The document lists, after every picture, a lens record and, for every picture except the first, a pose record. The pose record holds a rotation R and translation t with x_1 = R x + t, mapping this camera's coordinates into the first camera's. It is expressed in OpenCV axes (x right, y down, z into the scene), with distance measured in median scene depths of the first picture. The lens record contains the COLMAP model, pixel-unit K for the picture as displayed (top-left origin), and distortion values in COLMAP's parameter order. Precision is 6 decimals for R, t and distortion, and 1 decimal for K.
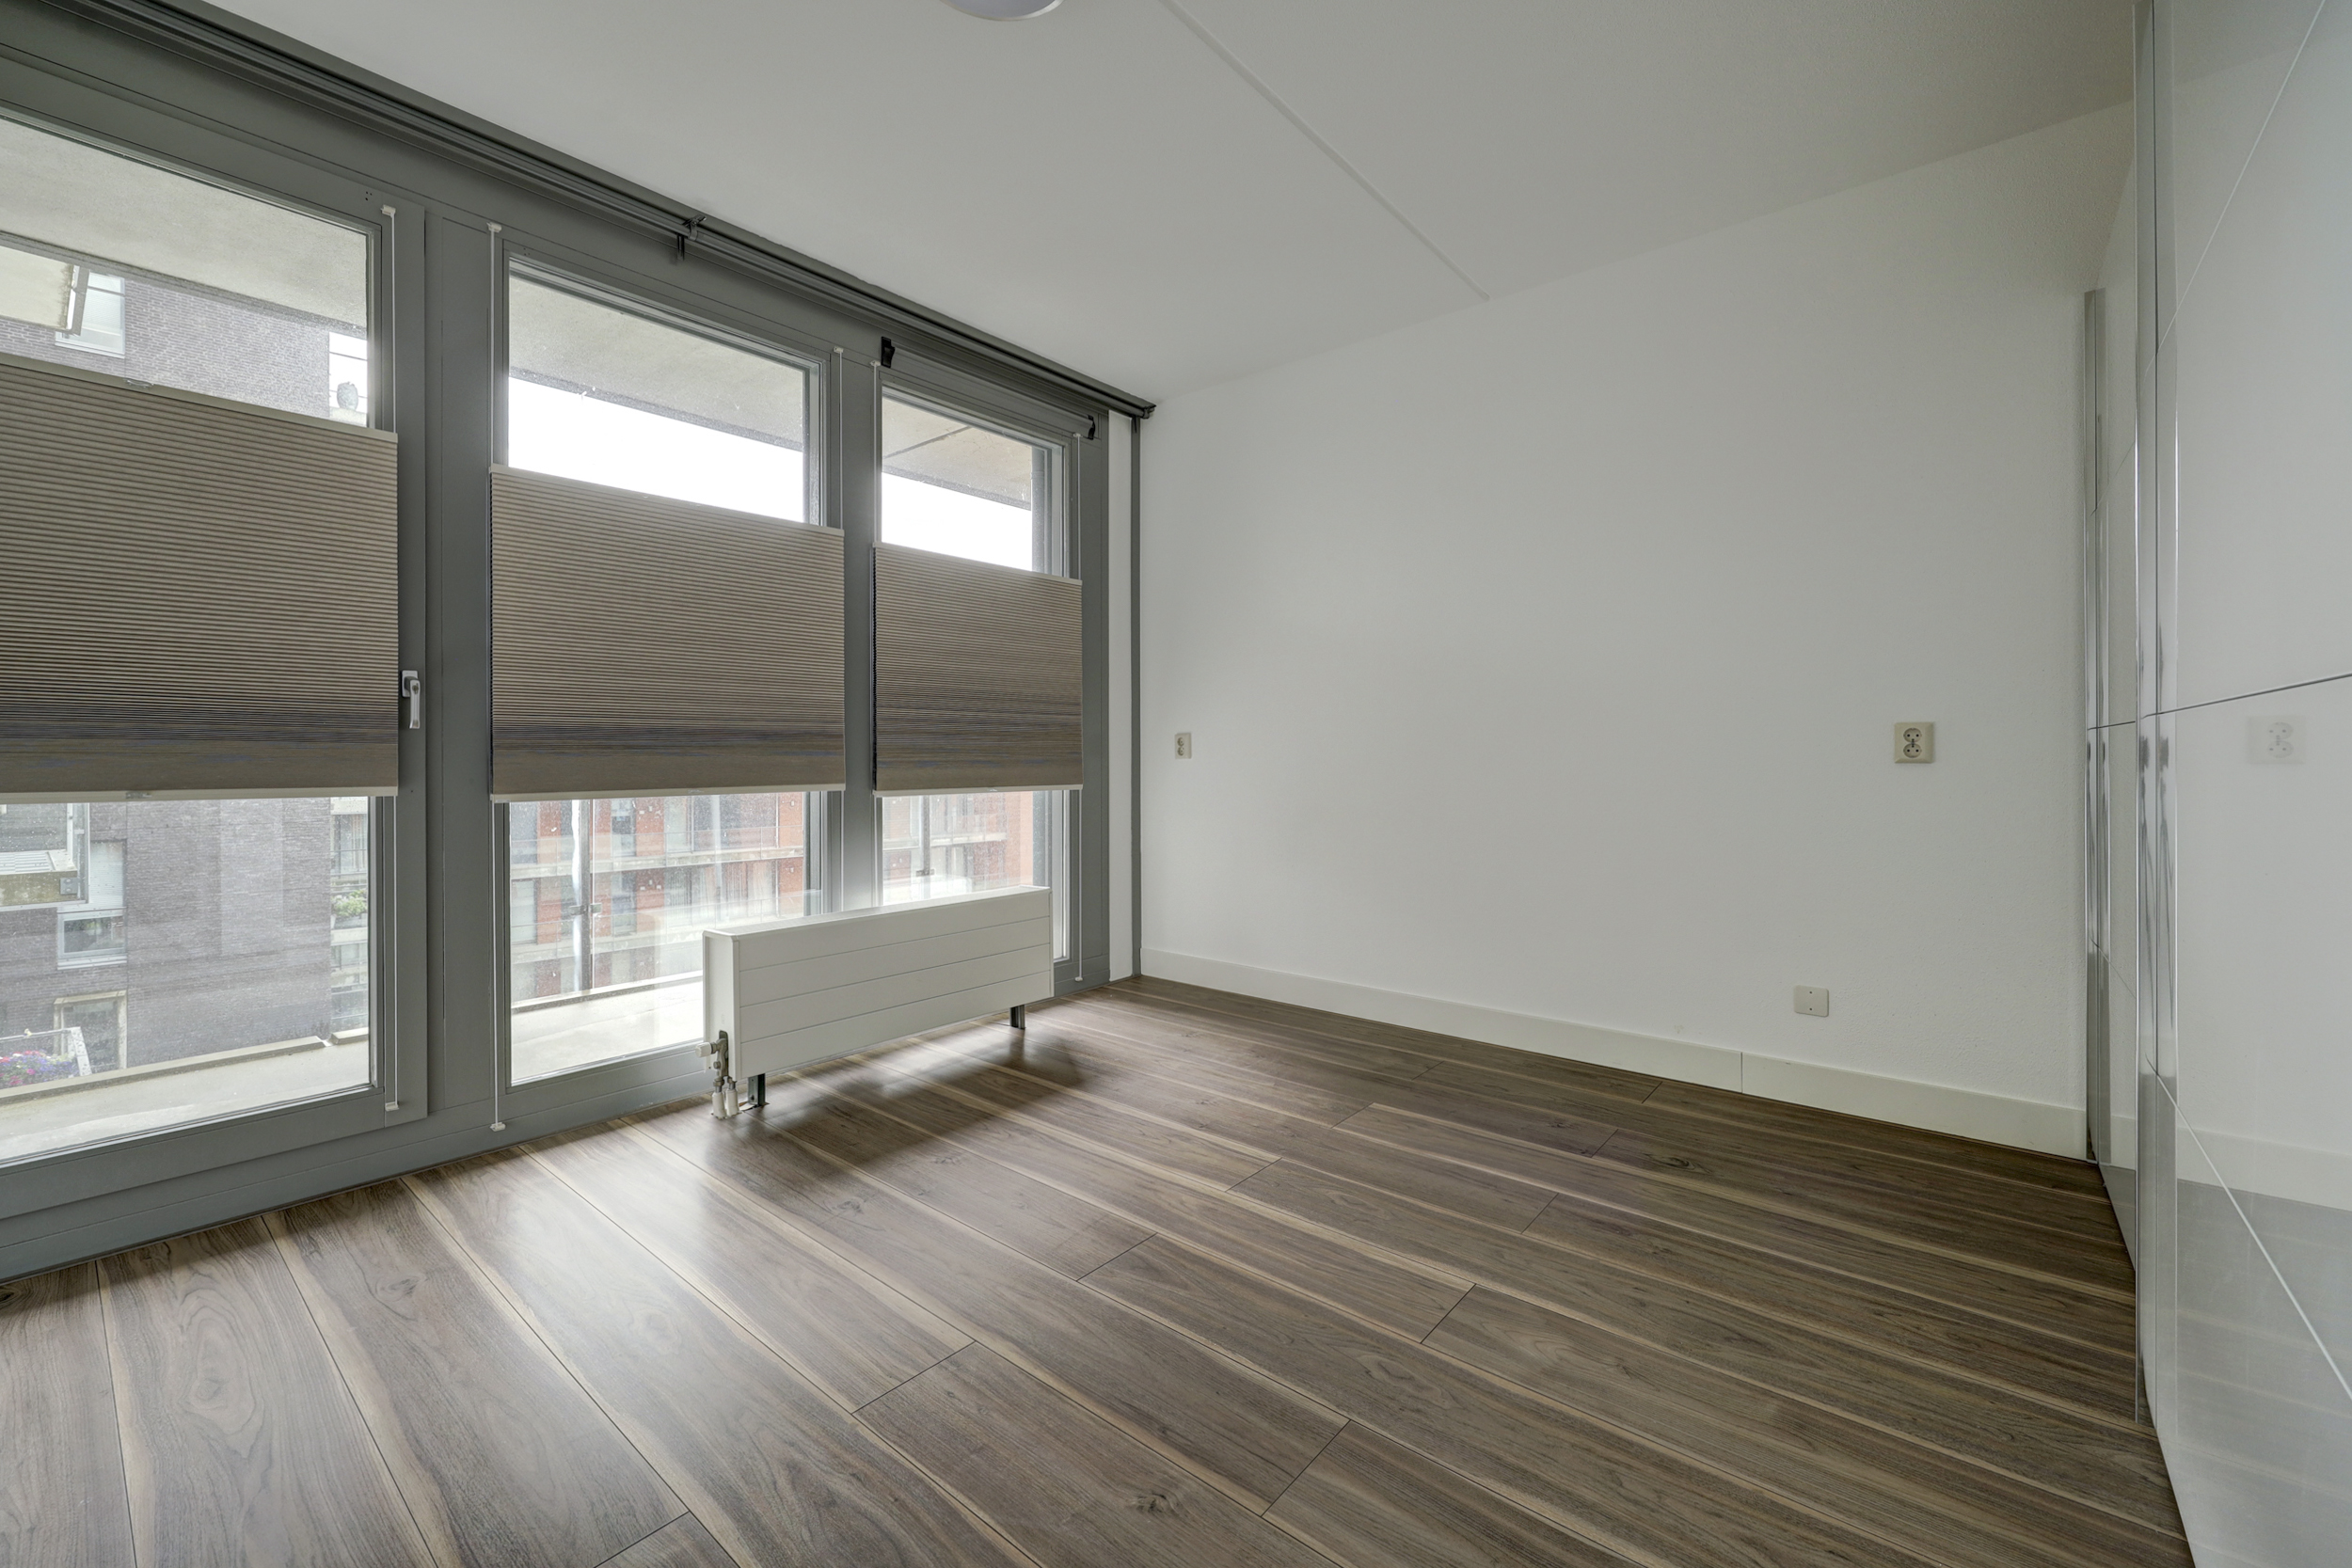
lens RADIAL K [[948.9, 0, 1172.7], [0, 948.9, 761.1], [0, 0, 1]] dist [-0.002786, 0.000001]
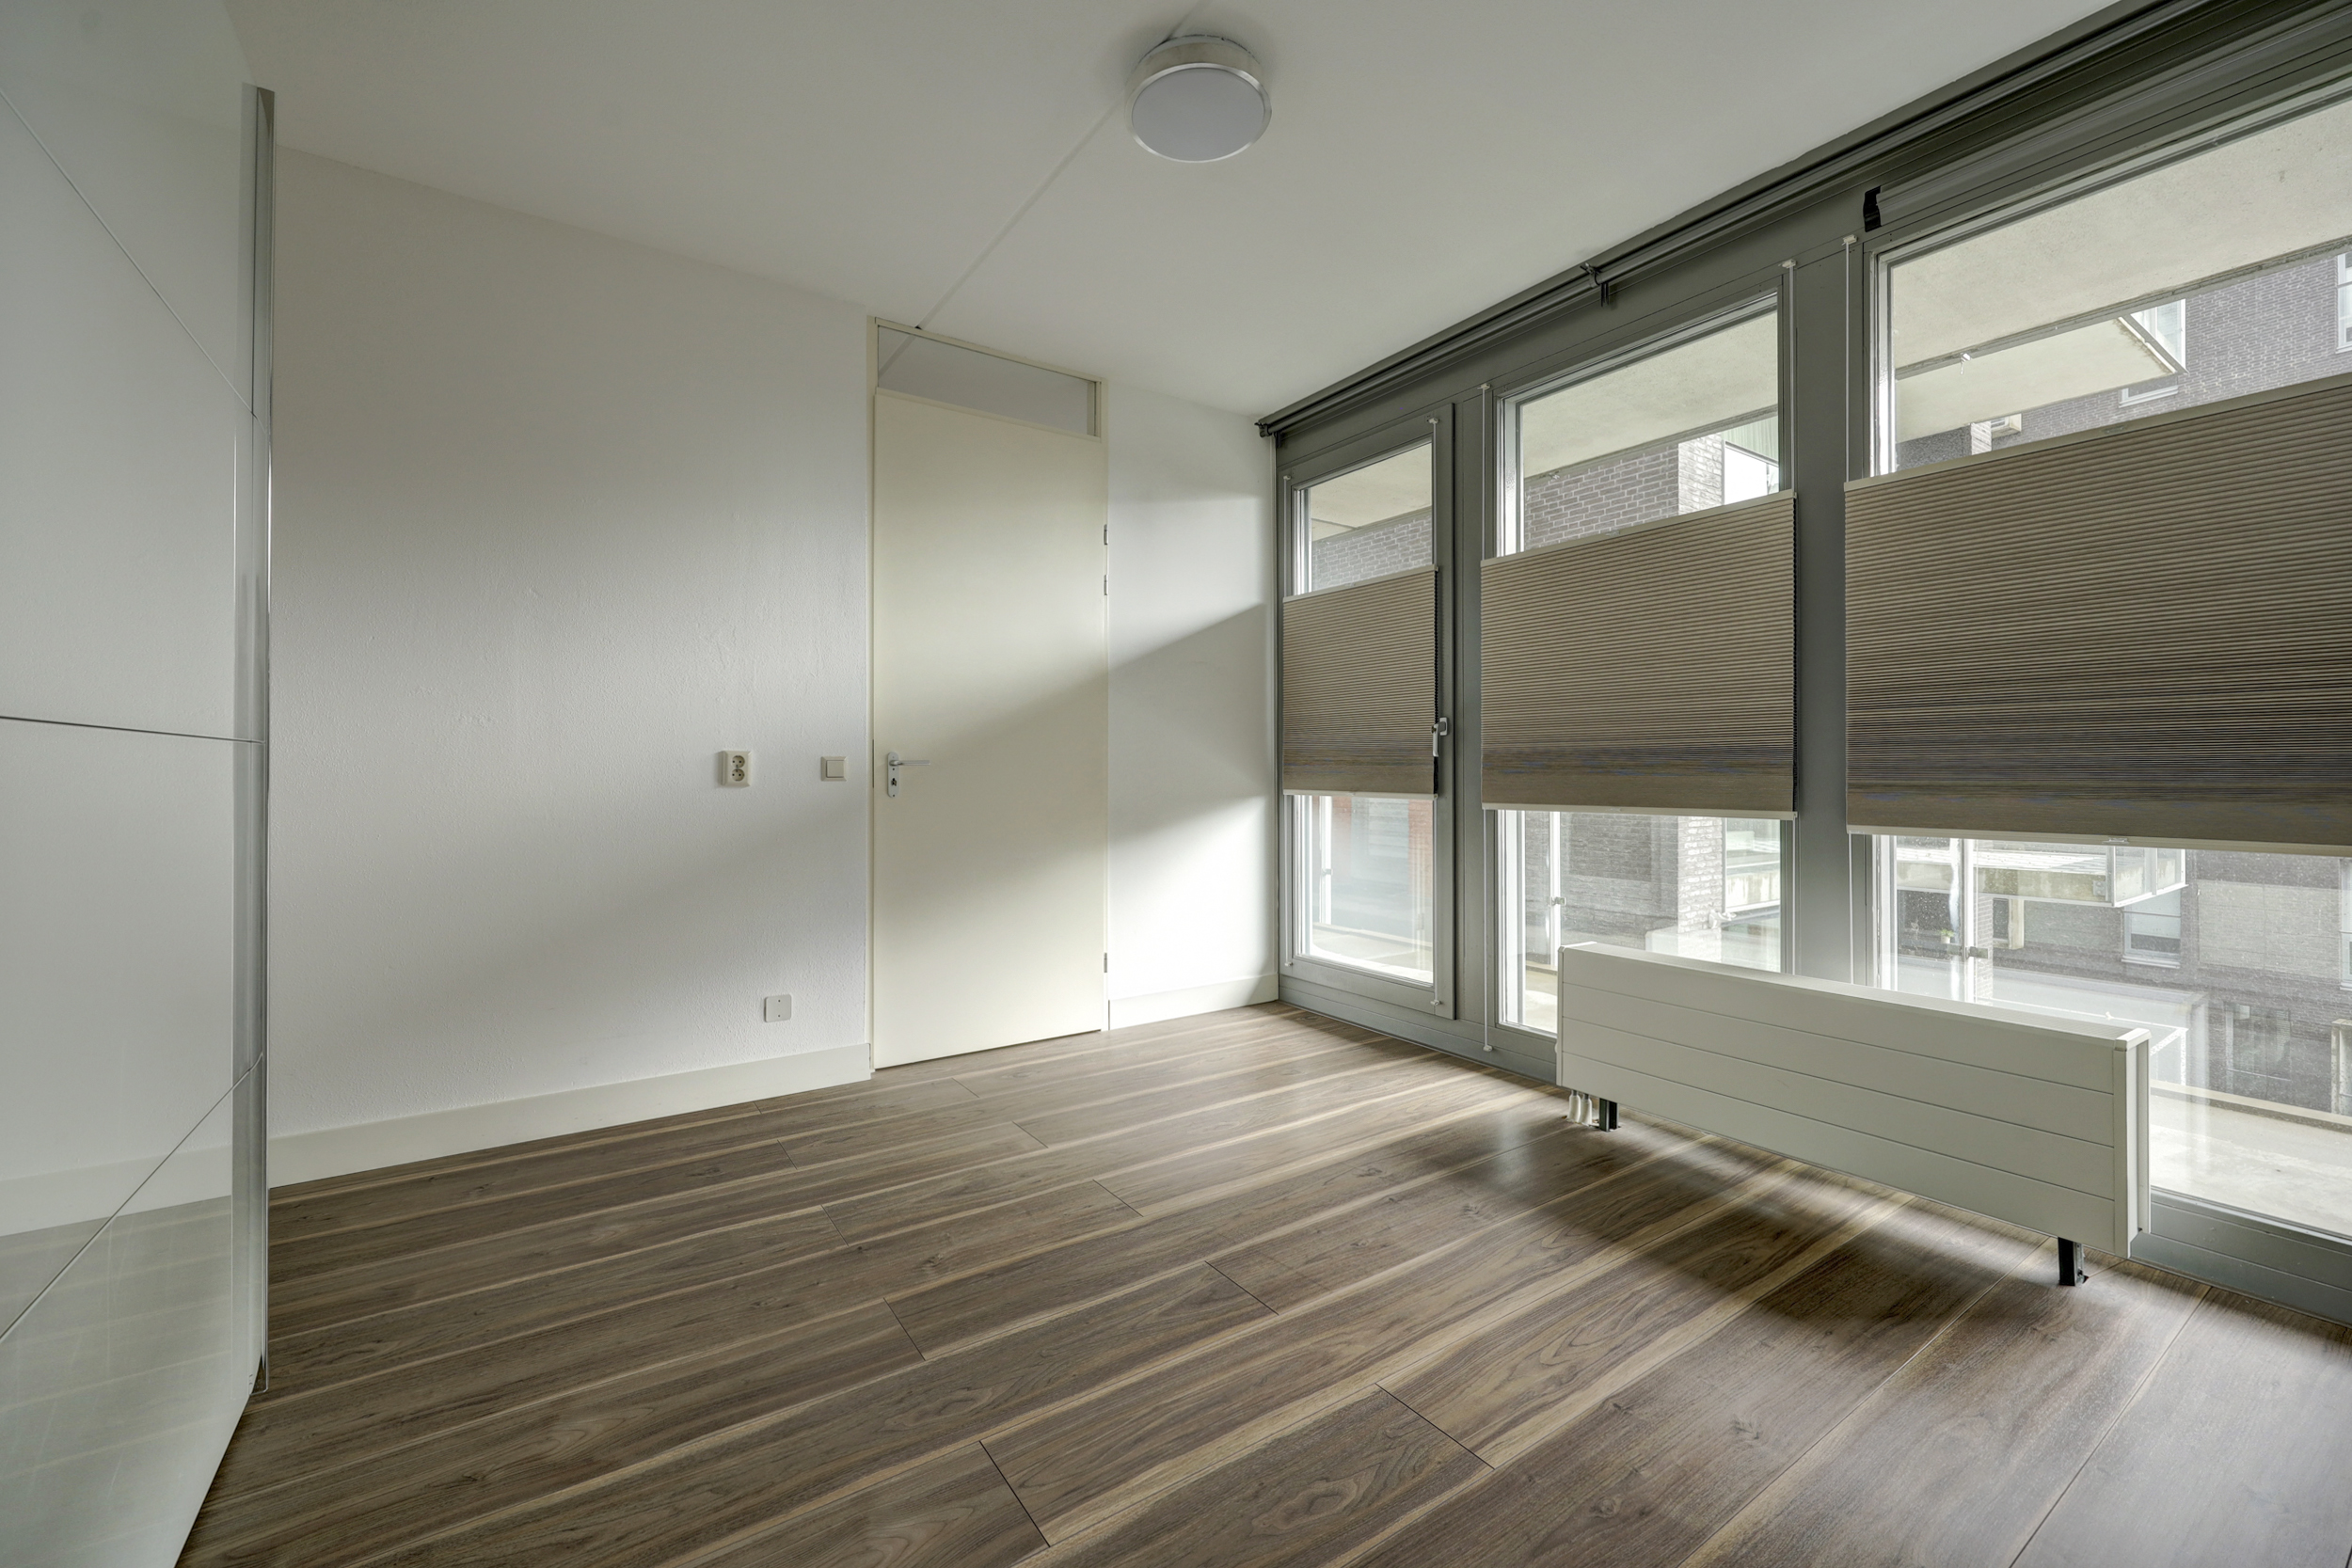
lens RADIAL K [[948.9, 0, 1184.4], [0, 948.9, 772.1], [0, 0, 1]] dist [-0.002786, 0.000001]
pose [[-0.269162, 0.001865, -0.963093, 0.700533], [-0.005795, 0.999977, 0.003556, -0.011153], [0.963078, 0.006538, -0.269145, 0.934742]]
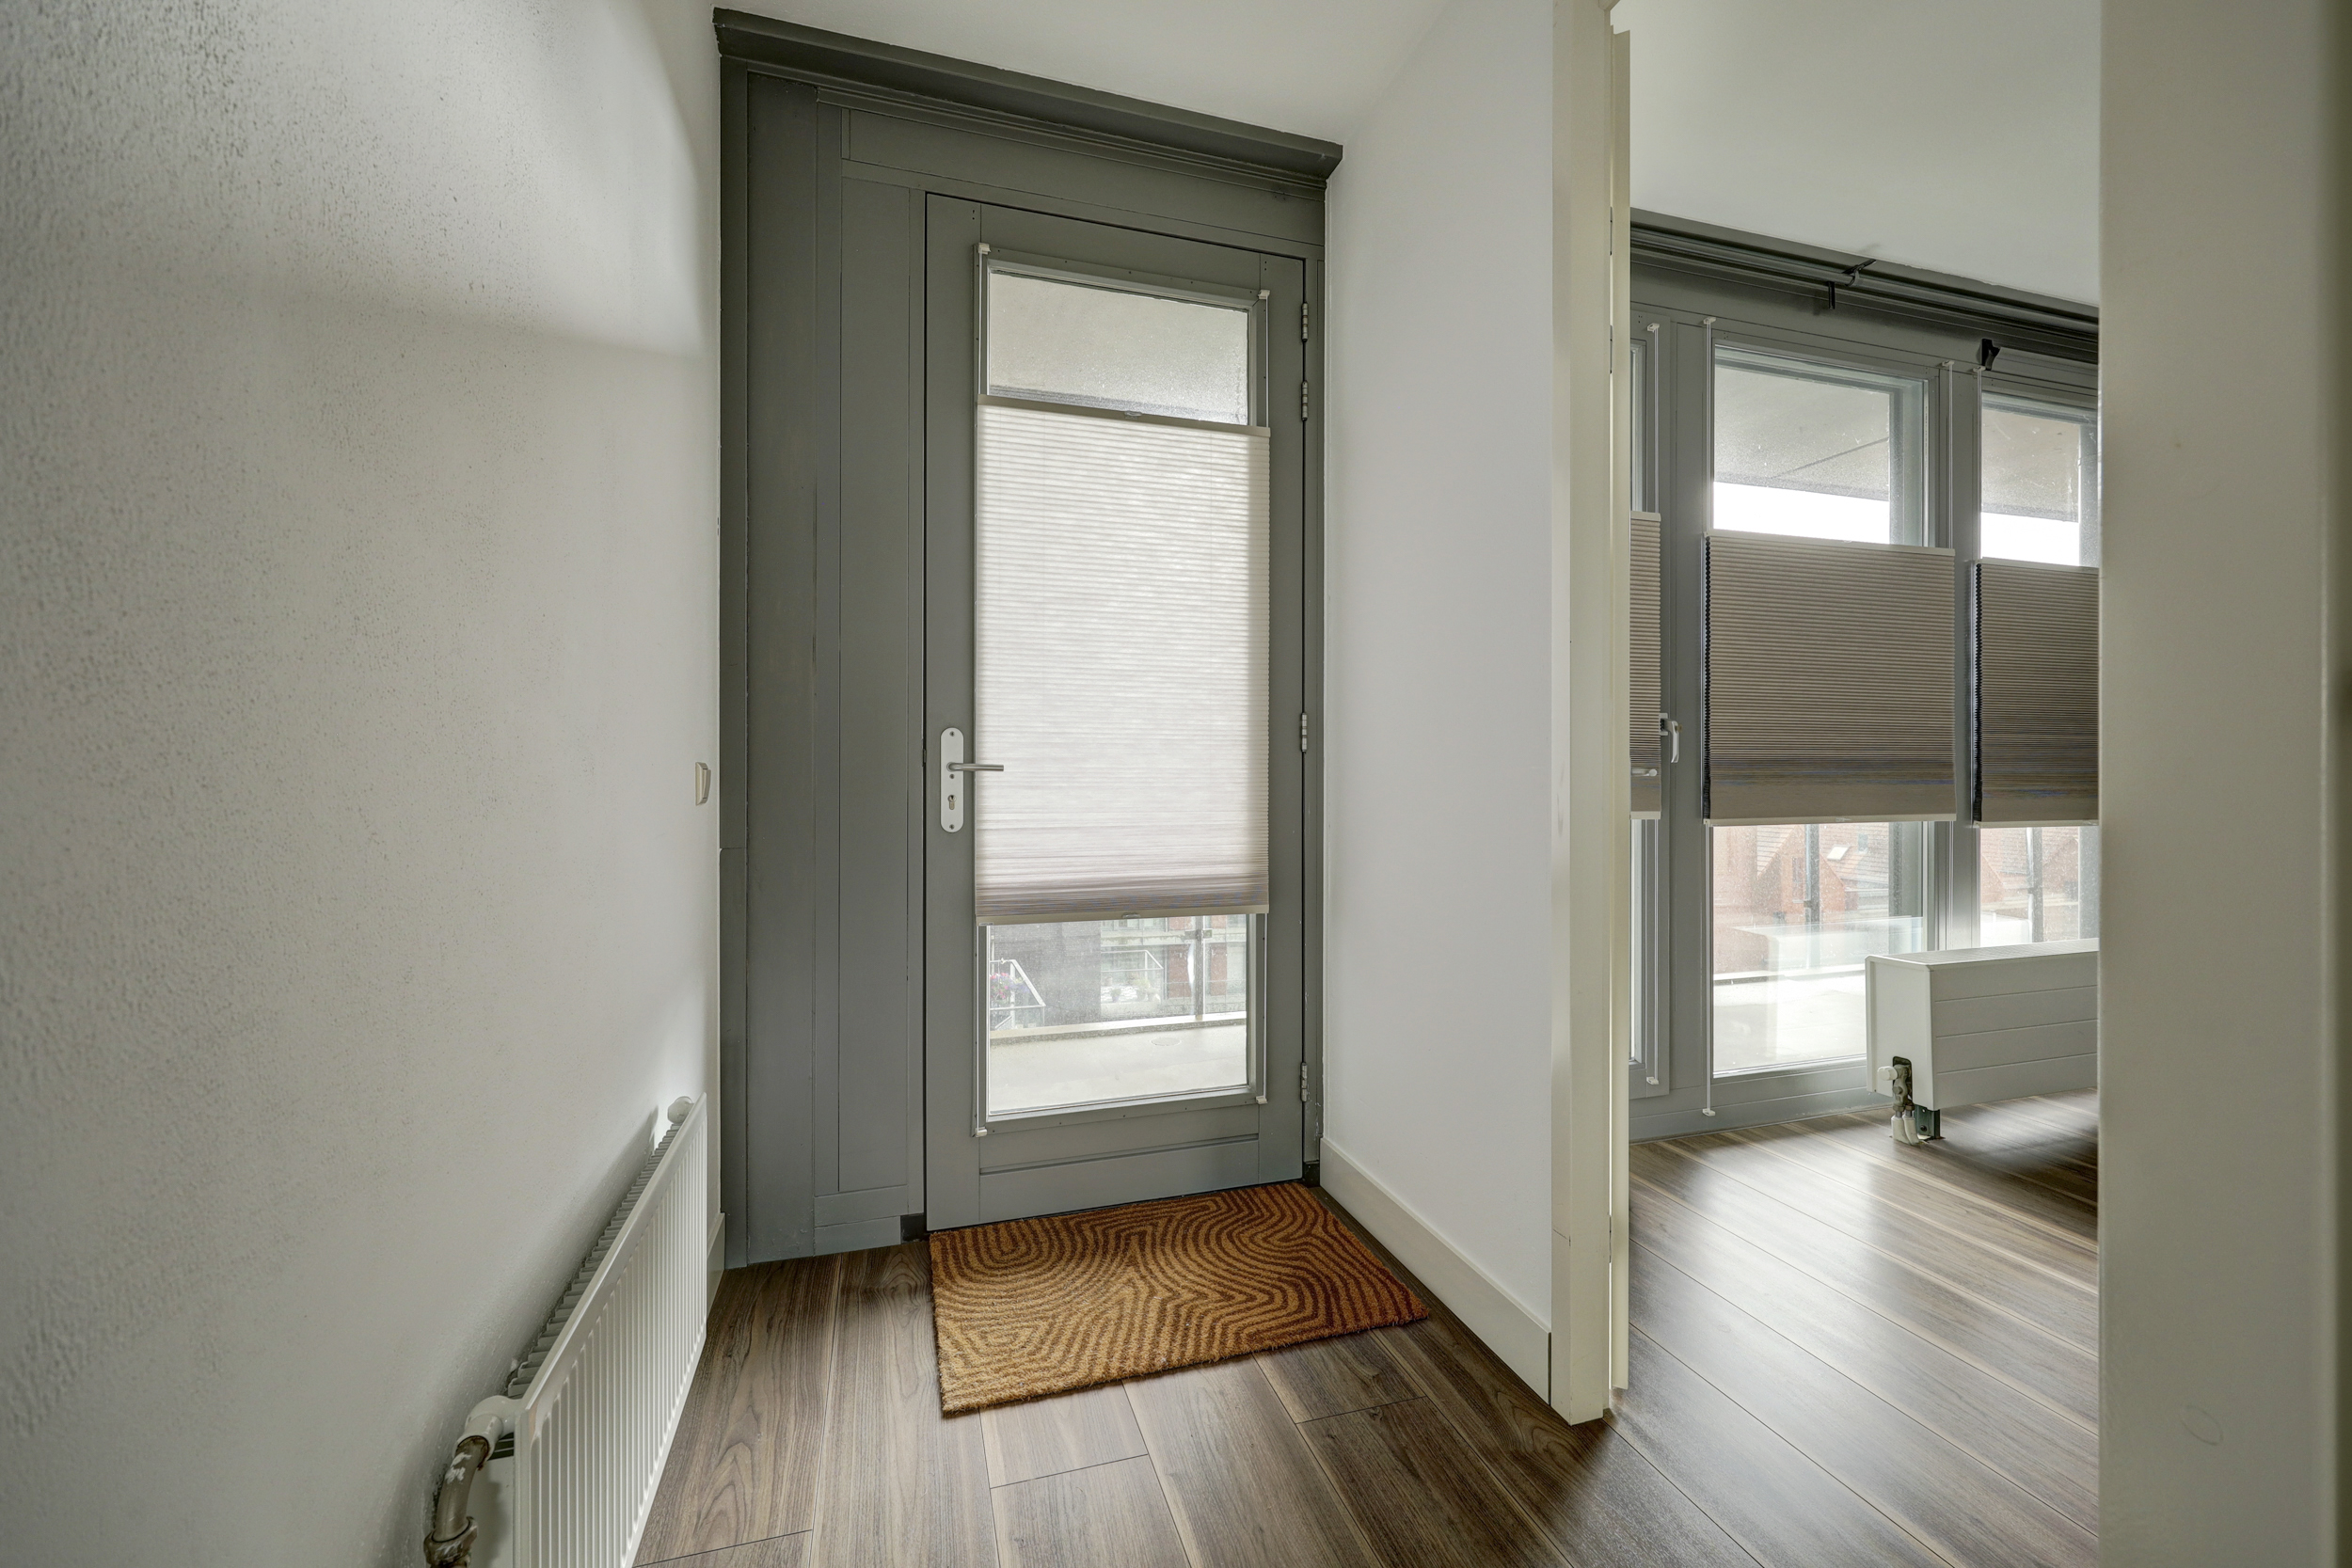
lens RADIAL K [[948.9, 0, 1182.2], [0, 948.9, 786.8], [0, 0, 1]] dist [-0.002786, 0.000001]
pose [[0.837386, 0.000985, -0.546611, -0.612096], [-0.001884, 0.999998, -0.001084, -0.001437], [0.546609, 0.001938, 0.837386, -0.291969]]
